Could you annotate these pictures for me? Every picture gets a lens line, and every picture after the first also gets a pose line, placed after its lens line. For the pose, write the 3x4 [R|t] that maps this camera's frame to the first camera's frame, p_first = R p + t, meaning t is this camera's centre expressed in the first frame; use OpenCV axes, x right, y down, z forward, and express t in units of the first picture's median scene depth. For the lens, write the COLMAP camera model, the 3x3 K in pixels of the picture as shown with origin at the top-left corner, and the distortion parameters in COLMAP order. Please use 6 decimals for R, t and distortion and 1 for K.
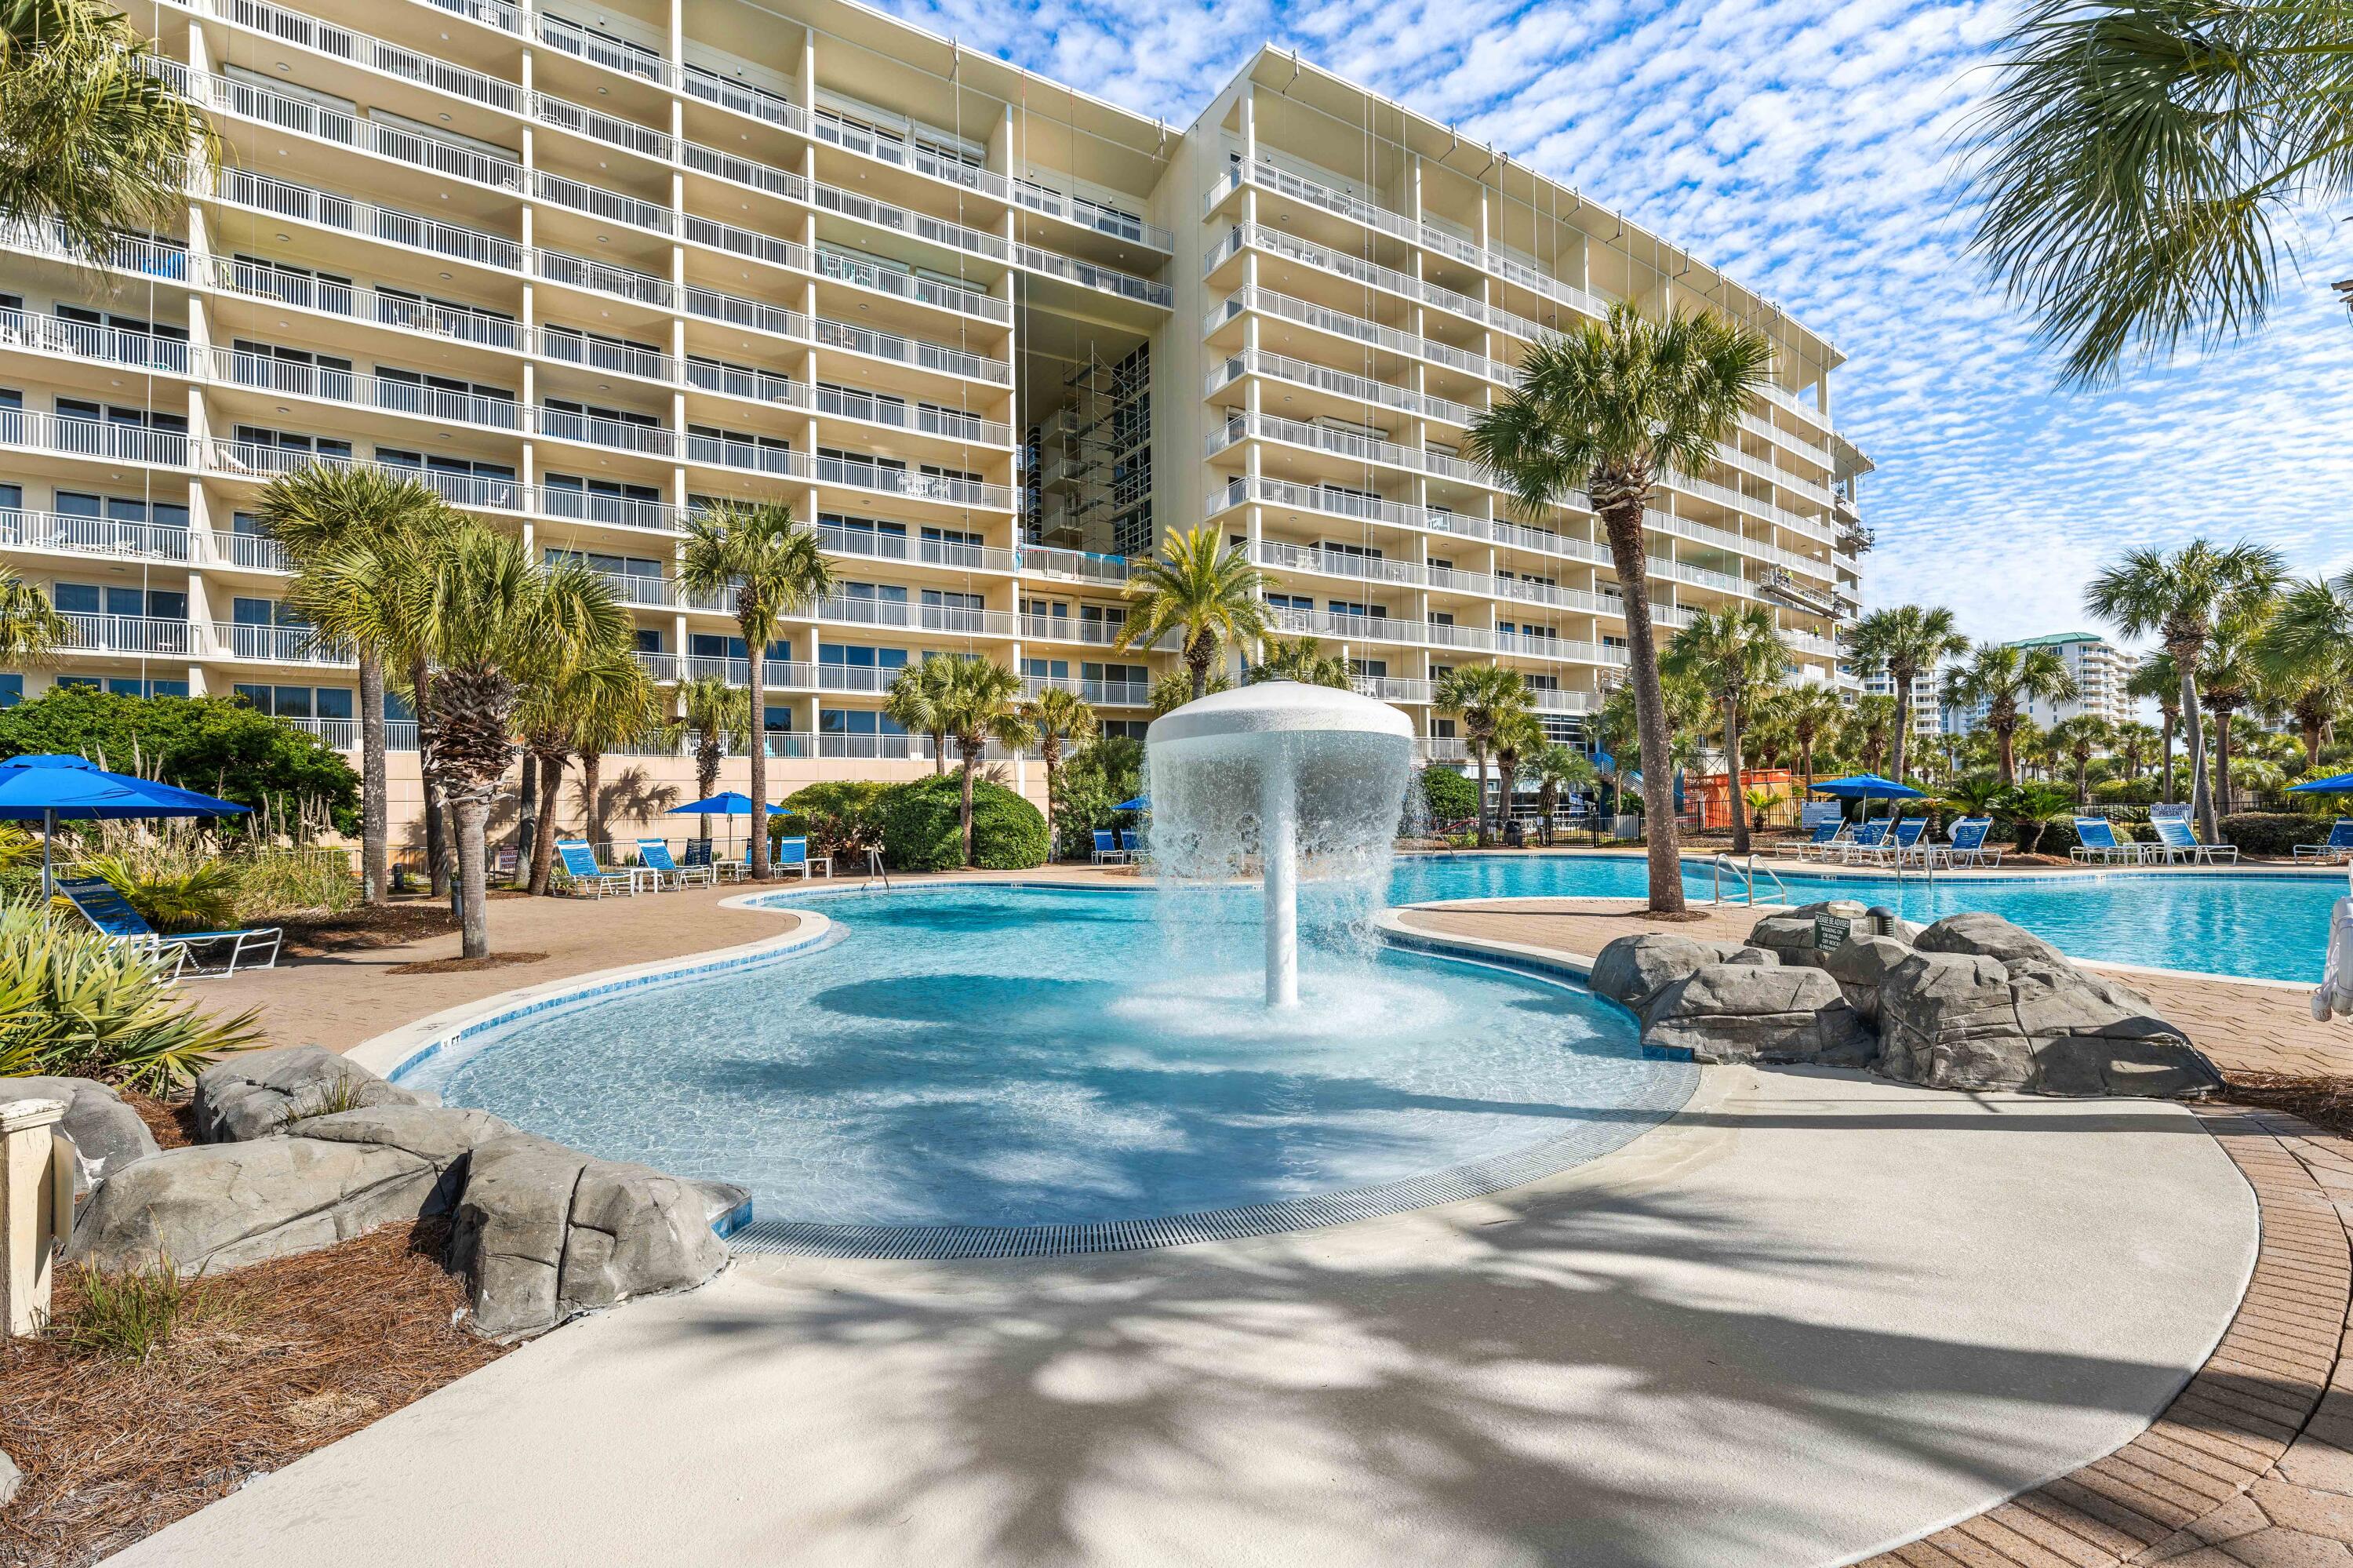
lens RADIAL K [[980.6, 0, 1176.2], [0, 980.6, 814.6], [0, 0, 1]] dist [-0.000272, -0.000188]
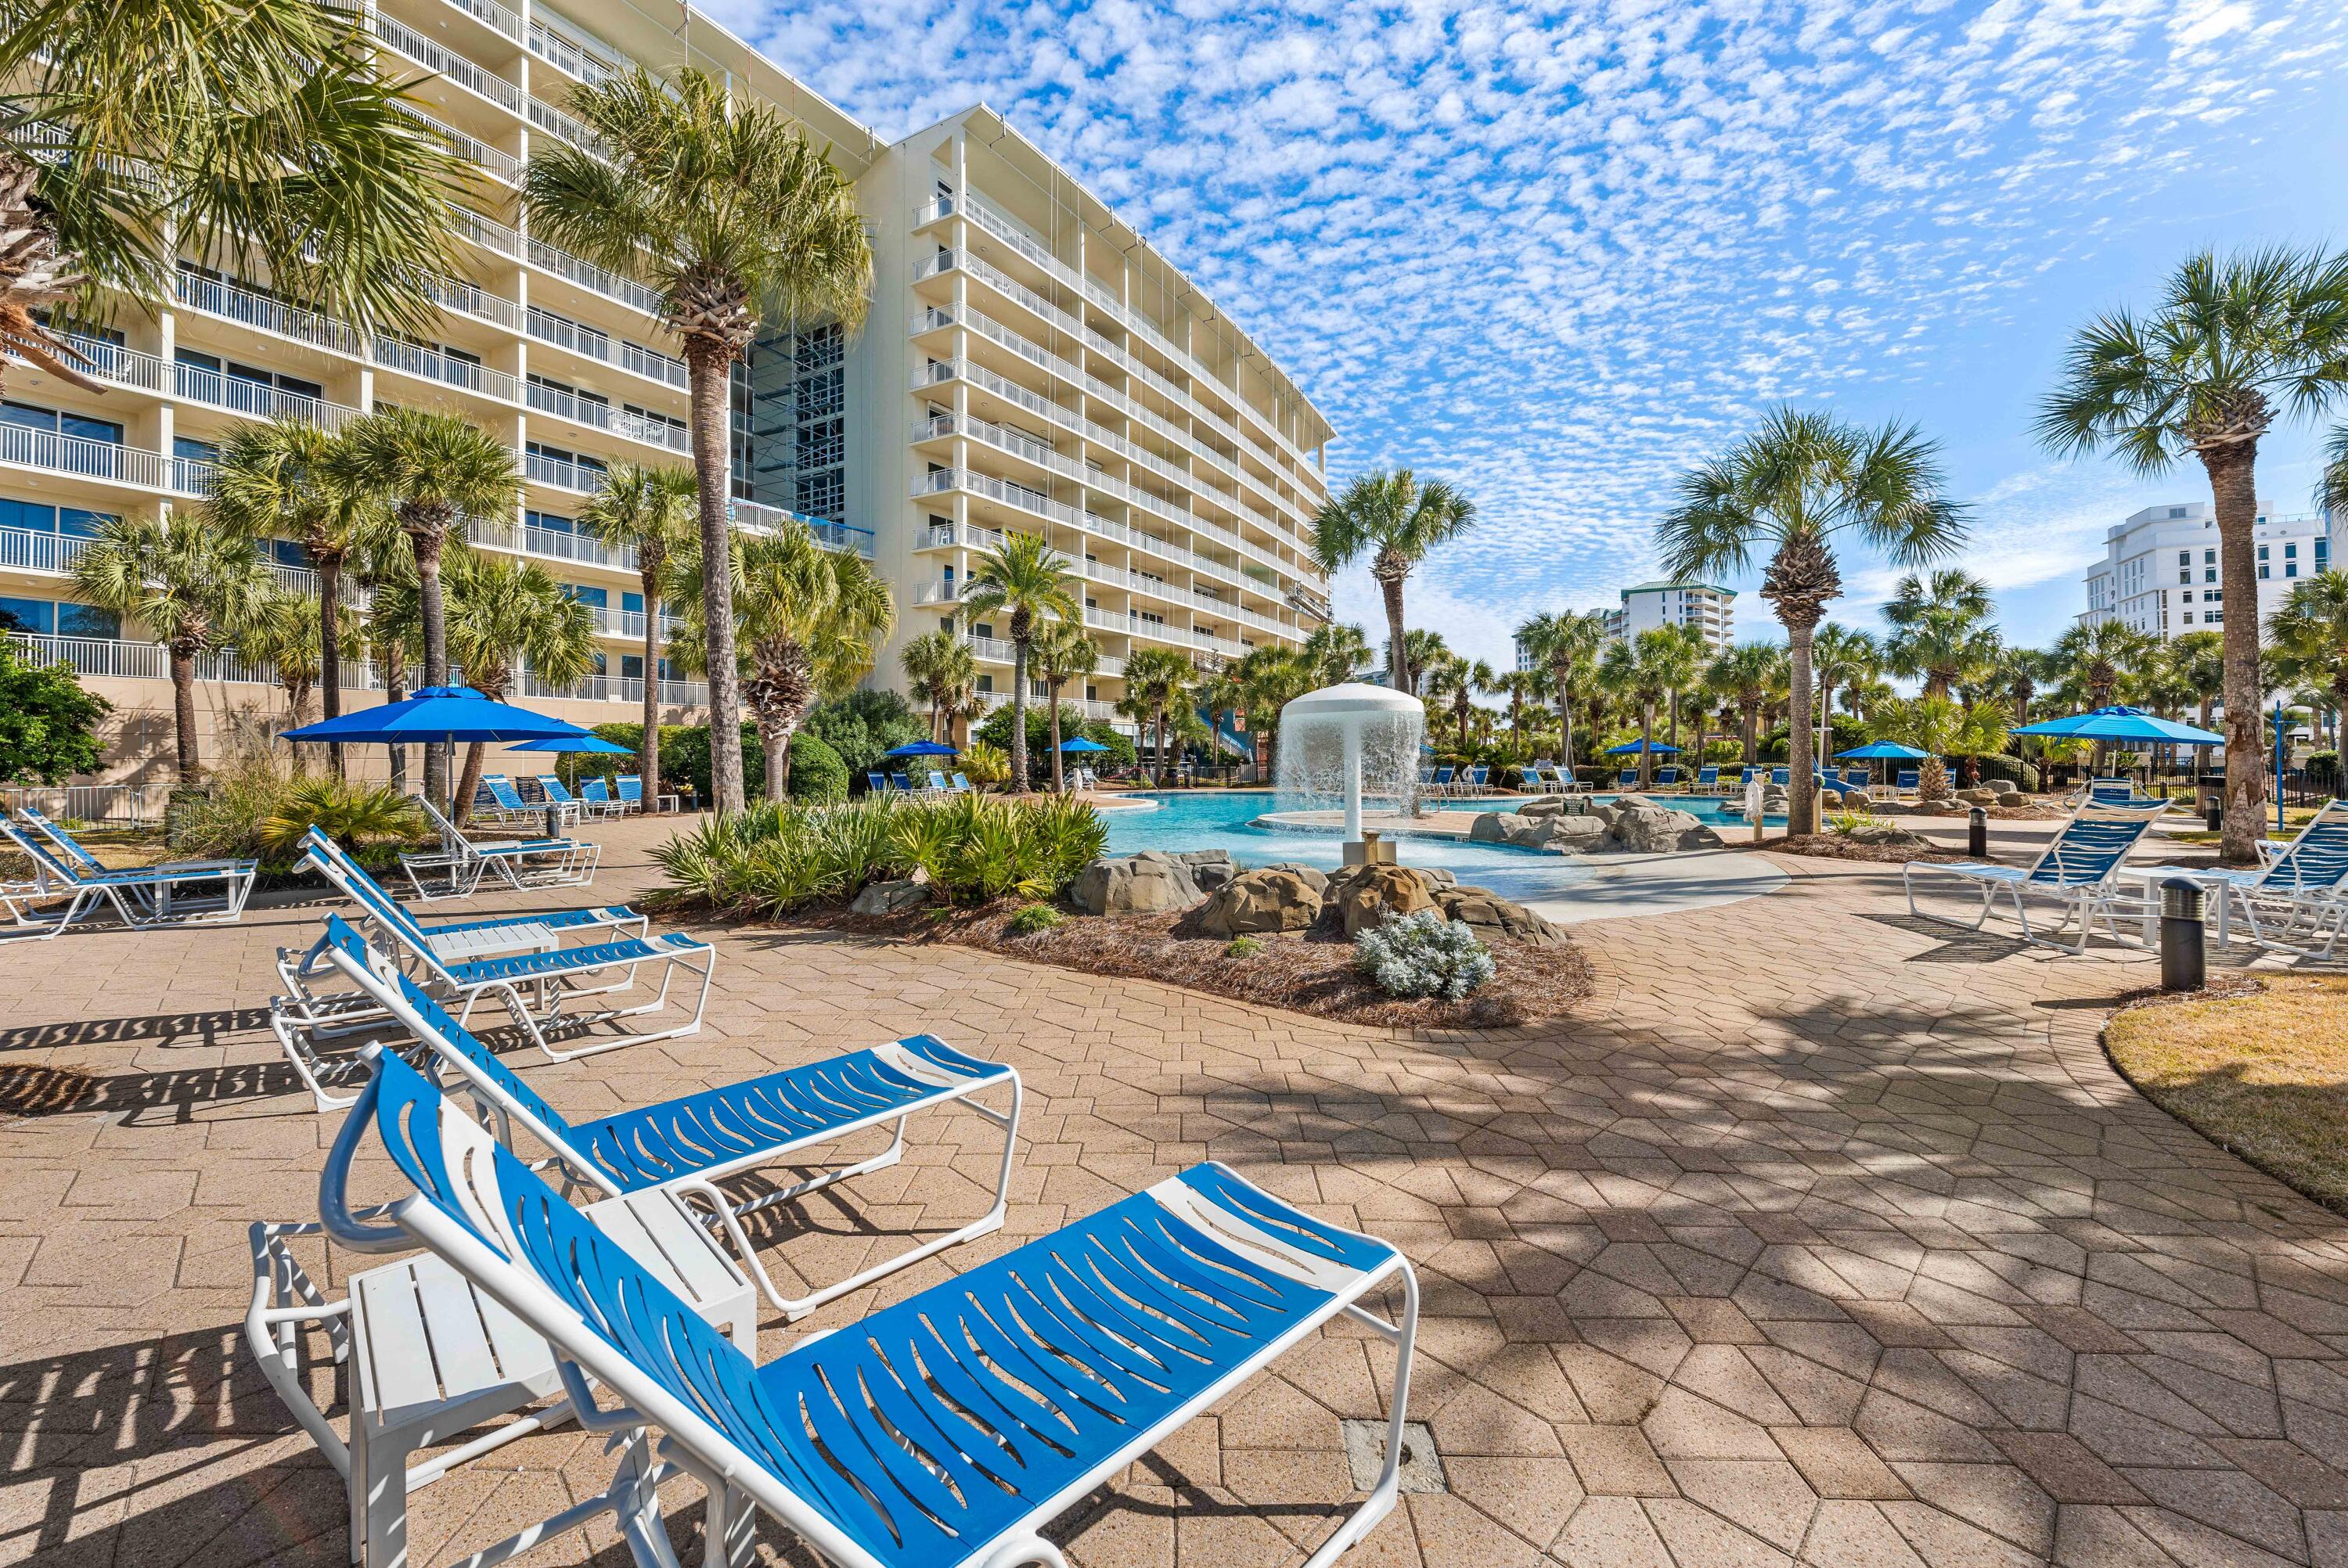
lens RADIAL K [[922.7, 0, 1173.7], [0, 922.7, 766.3], [0, 0, 1]] dist [-0.001447, -0.000391]
pose [[0.889760, 0.009256, 0.456336, -0.190275], [-0.009368, 0.999954, -0.002017, 0.006183], [-0.456333, -0.002480, 0.889805, -0.082334]]
